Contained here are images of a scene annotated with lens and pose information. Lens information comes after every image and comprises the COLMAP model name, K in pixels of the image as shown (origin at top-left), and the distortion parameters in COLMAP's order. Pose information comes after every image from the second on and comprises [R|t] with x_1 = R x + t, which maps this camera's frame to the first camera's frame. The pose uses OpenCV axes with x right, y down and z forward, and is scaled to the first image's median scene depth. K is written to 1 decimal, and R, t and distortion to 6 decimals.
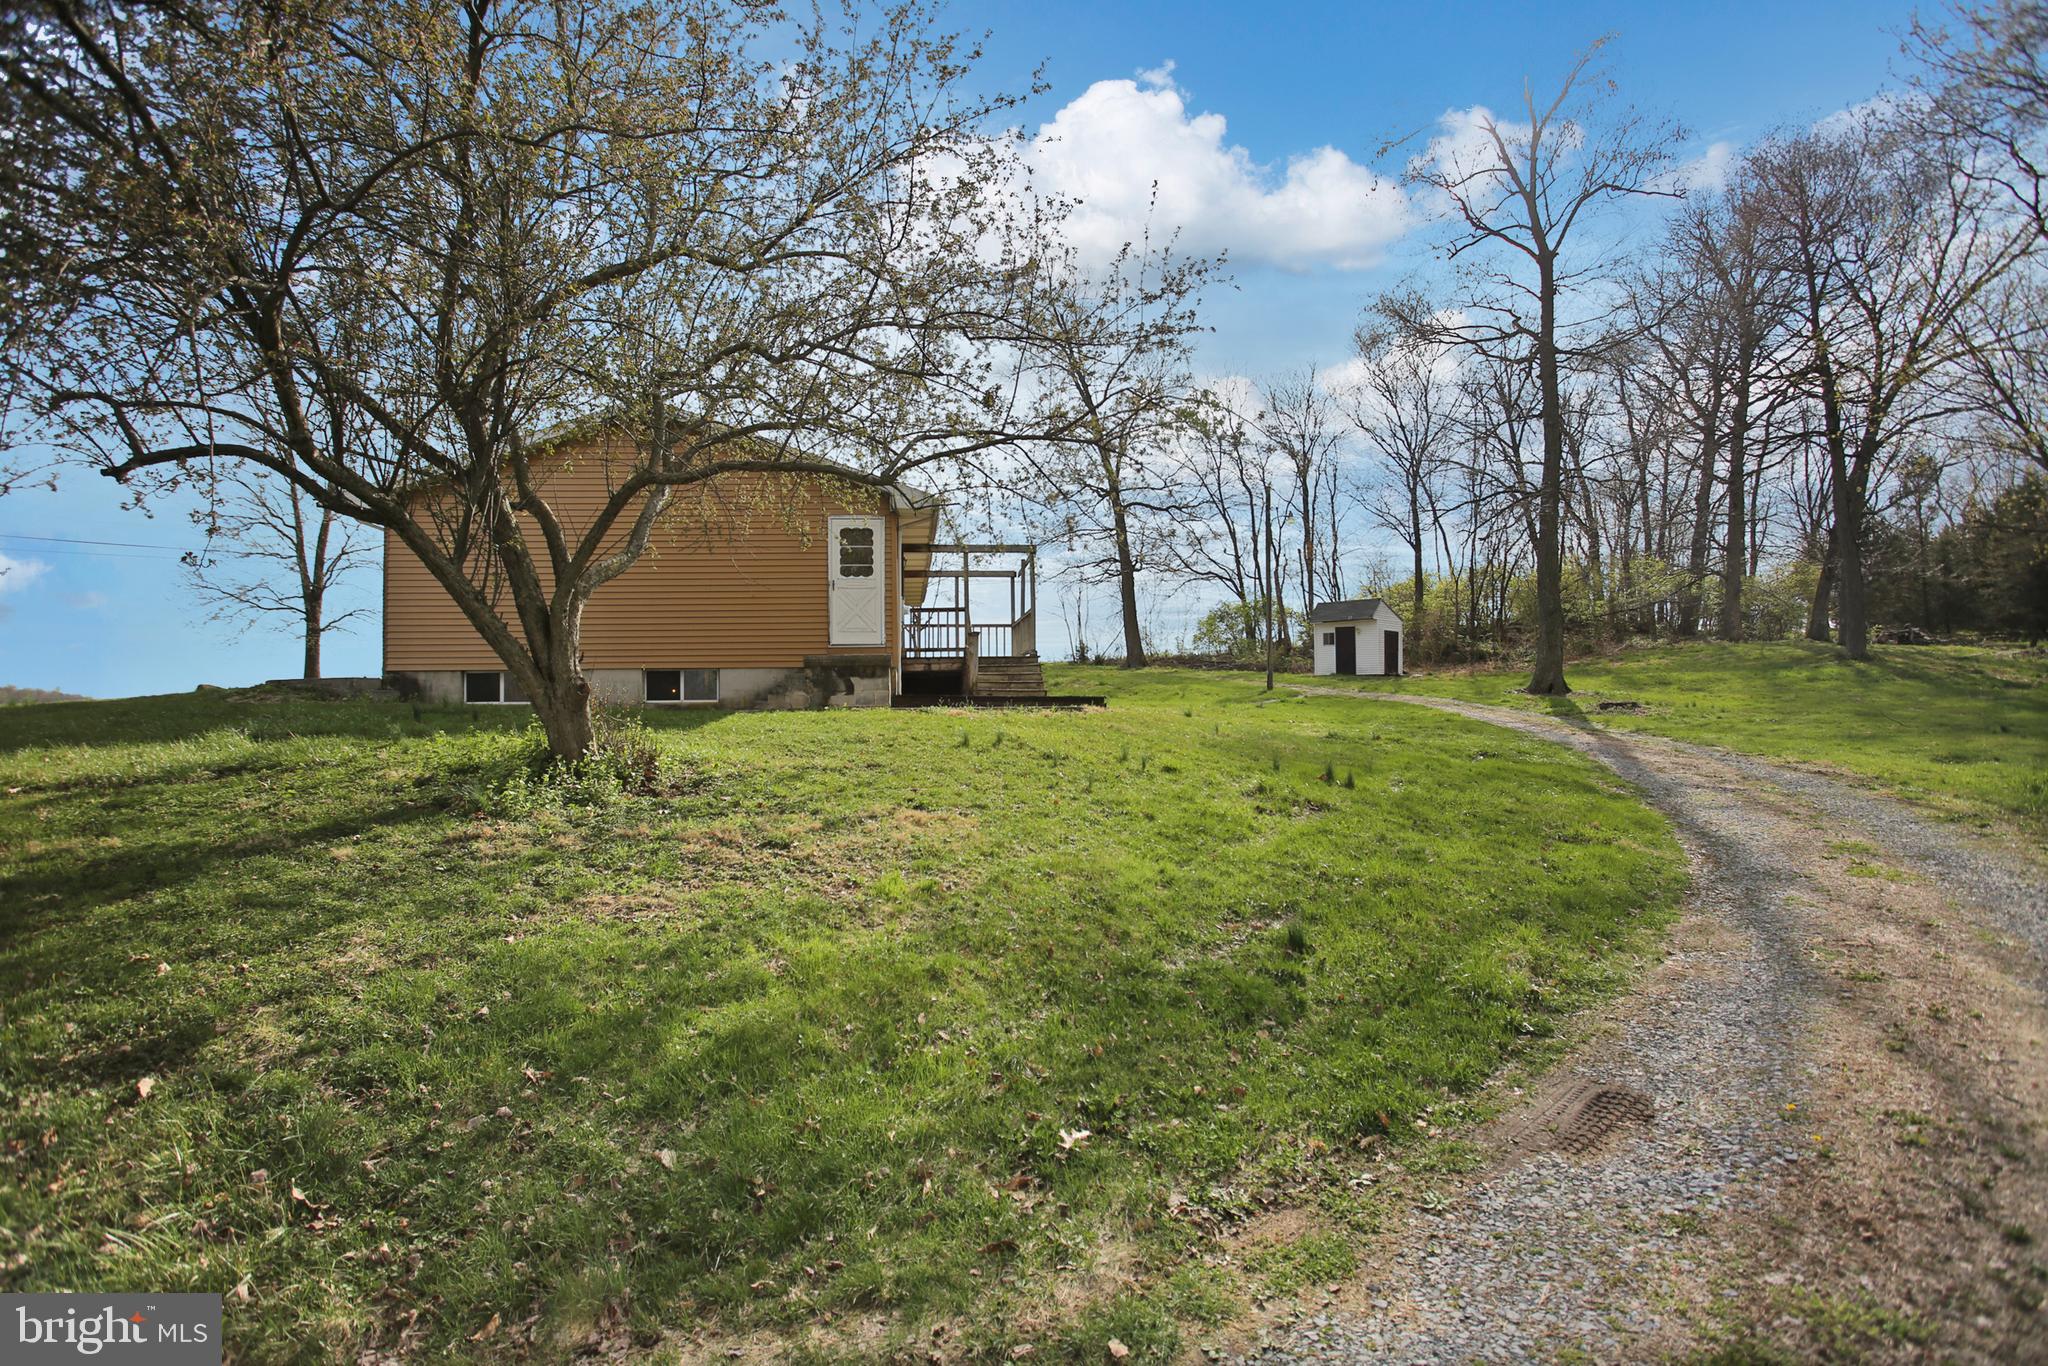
lens RADIAL K [[2310.7, 0, 1024.0], [0, 2310.7, 683.0], [0, 0, 1]] dist [-0.355210, -0.005709]
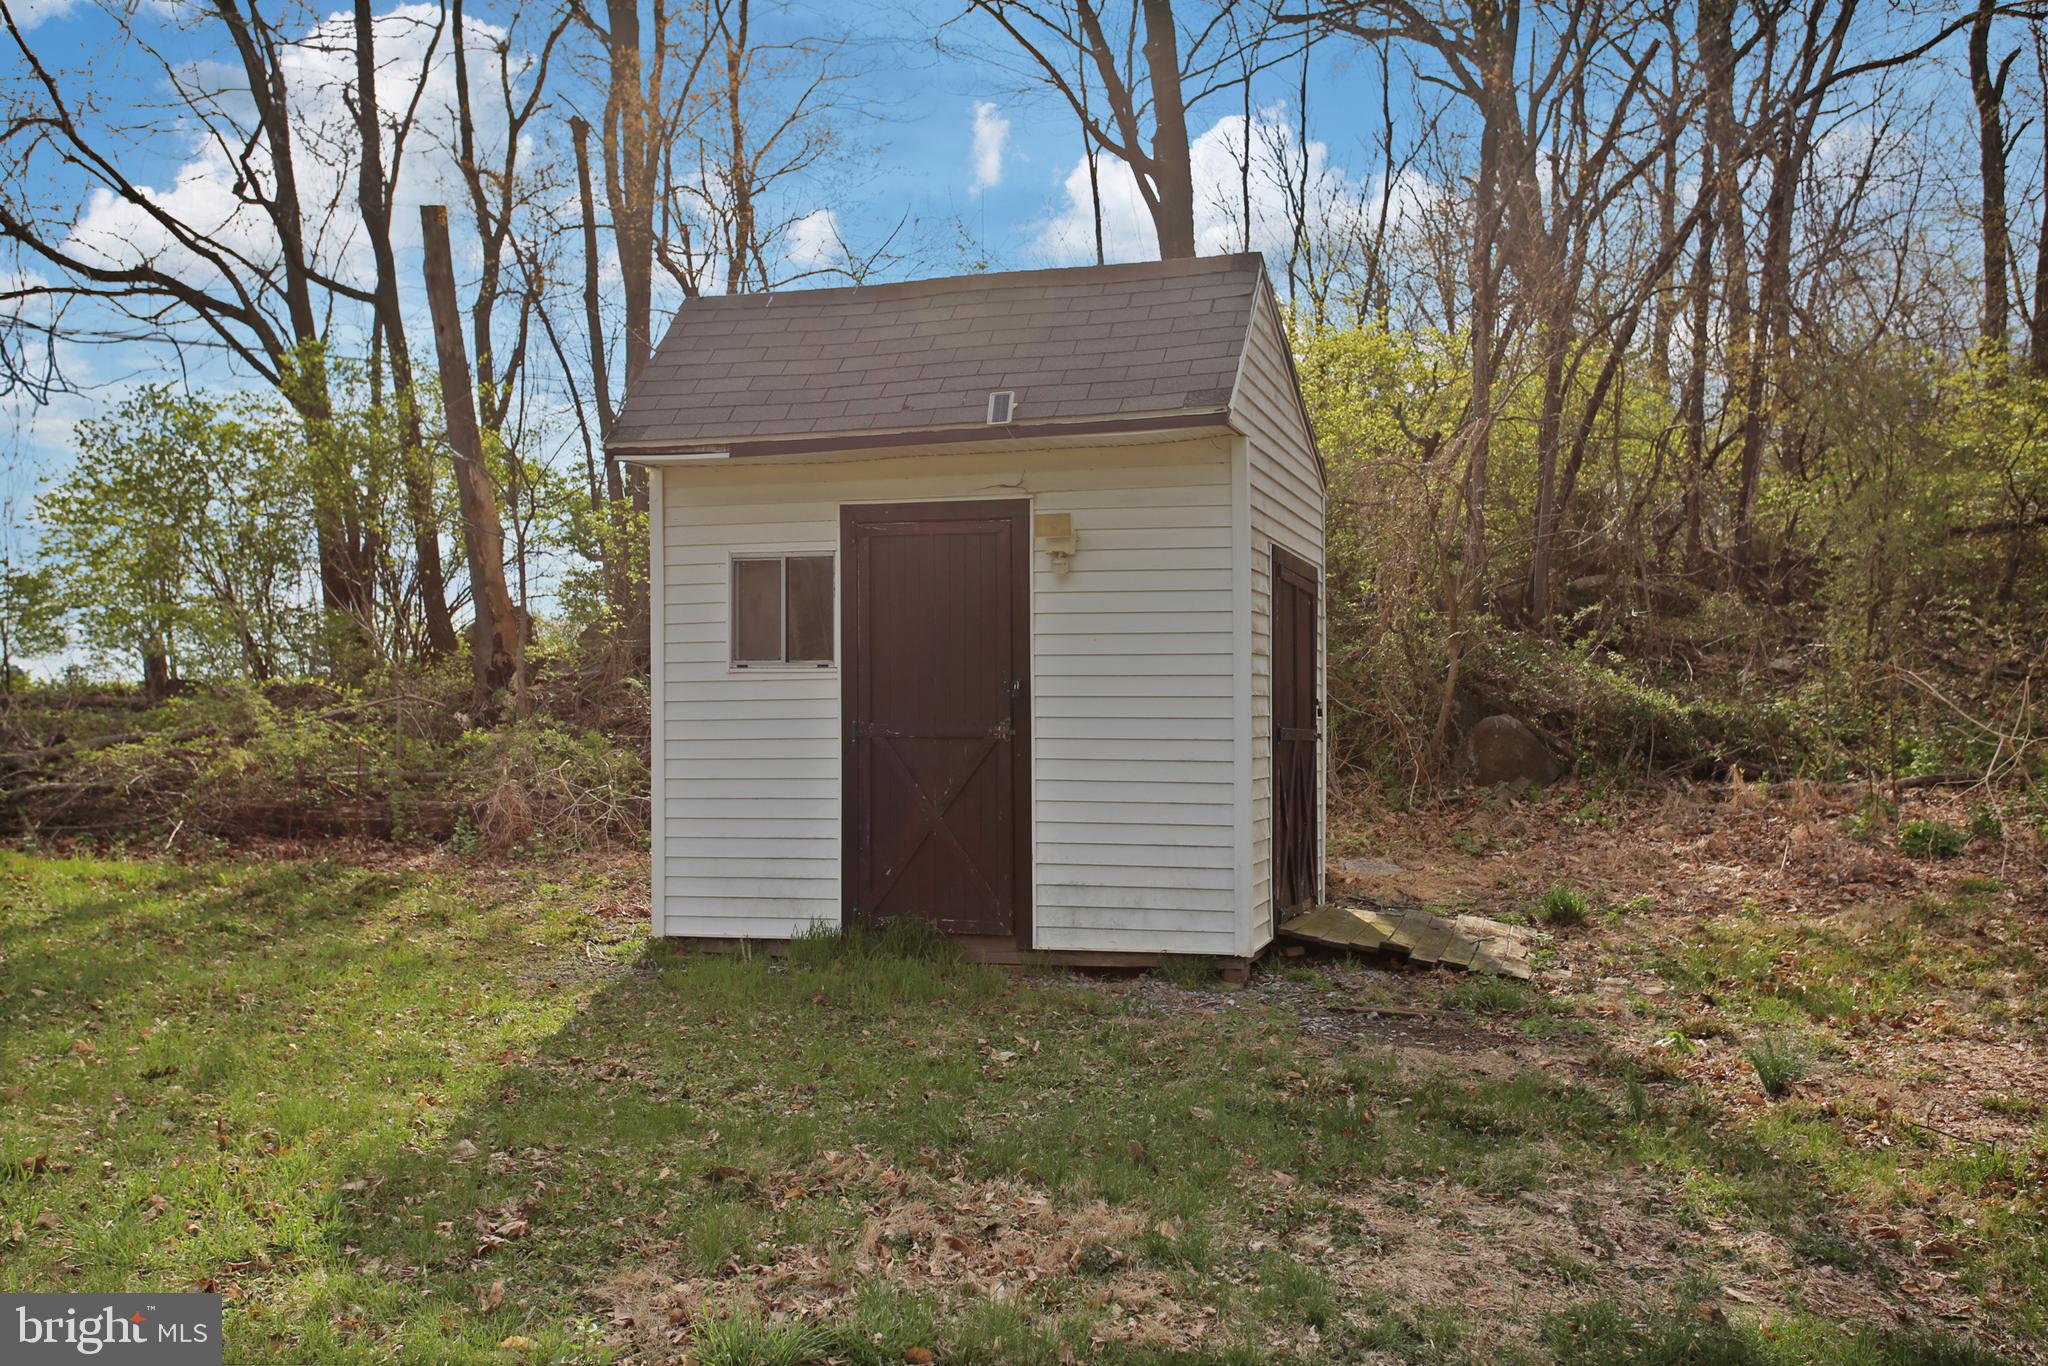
lens RADIAL K [[1911.8, 0, 1024.0], [0, 1911.8, 683.0], [0, 0, 1]] dist [0.000372, 0.000168]
pose [[0.955066, 0.007532, 0.296297, 0.109522], [-0.012404, 0.999817, 0.014566, -0.016079], [-0.296133, -0.017587, 0.954985, 0.851630]]
